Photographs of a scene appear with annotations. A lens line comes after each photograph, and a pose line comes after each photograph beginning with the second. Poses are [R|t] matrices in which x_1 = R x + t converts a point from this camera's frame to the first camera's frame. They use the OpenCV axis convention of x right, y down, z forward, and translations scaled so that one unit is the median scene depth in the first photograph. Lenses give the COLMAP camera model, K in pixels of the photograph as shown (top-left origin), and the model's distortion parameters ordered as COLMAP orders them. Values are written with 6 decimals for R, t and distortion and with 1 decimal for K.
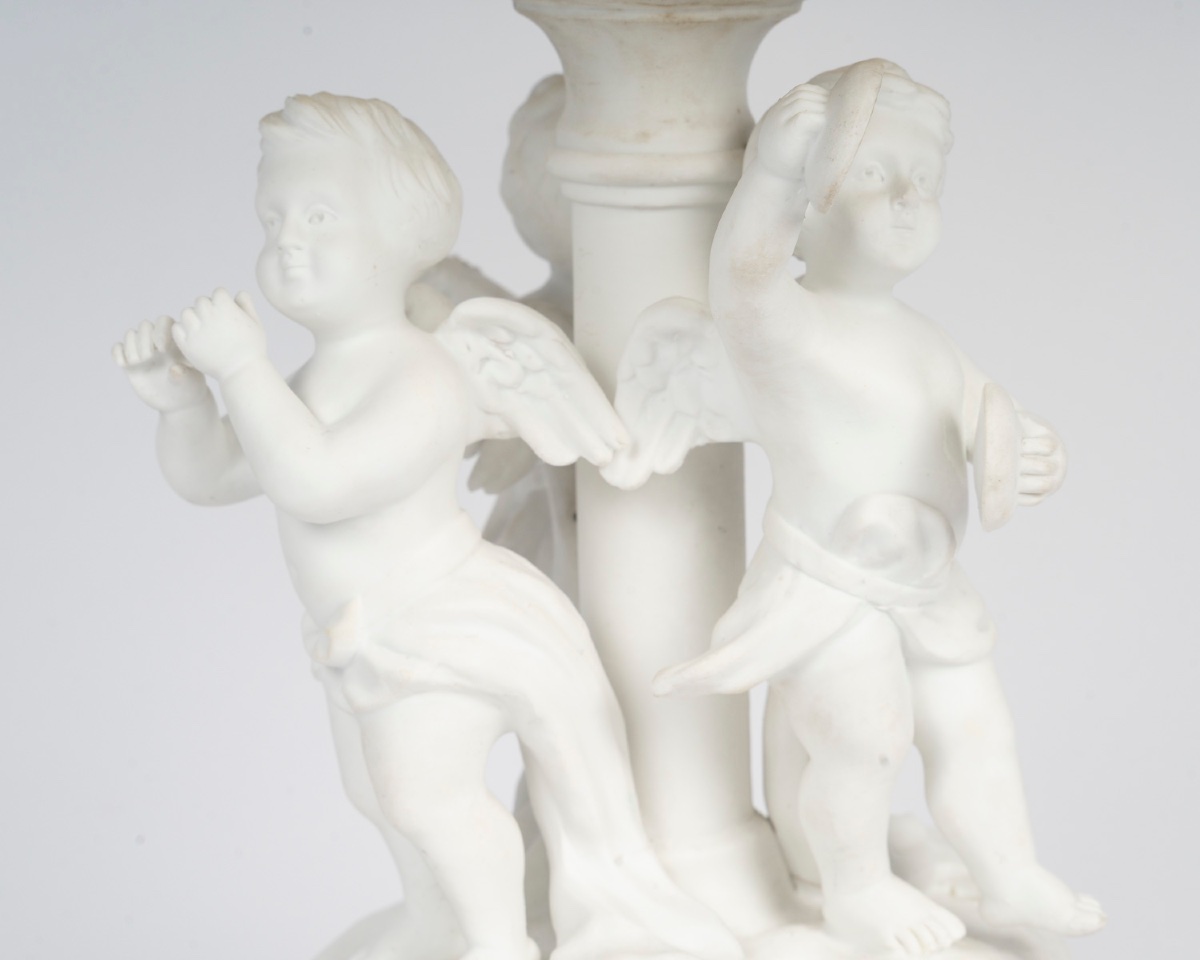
lens RADIAL K [[2834.3, 0, 606.2], [0, 2834.3, 471.8], [0, 0, 1]] dist [0.003711, 0.000000]
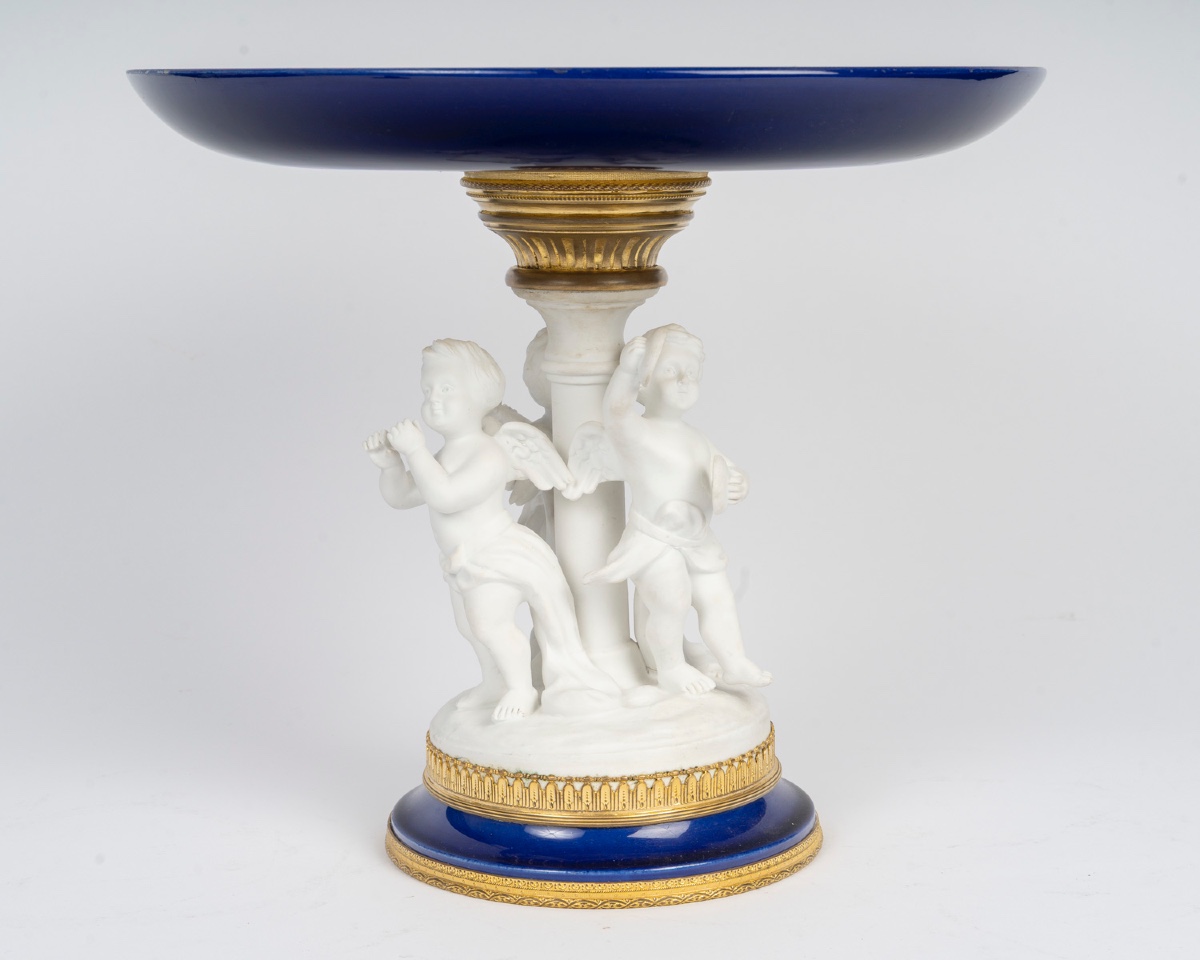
lens RADIAL K [[2179.6, 0, 594.5], [0, 2179.6, 485.0], [0, 0, 1]] dist [-0.026066, 0.000000]
pose [[0.999411, -0.003764, -0.034122, 0.090101], [0.002444, 0.999250, -0.038651, 0.065652], [0.034242, 0.038545, 0.998670, -0.869472]]
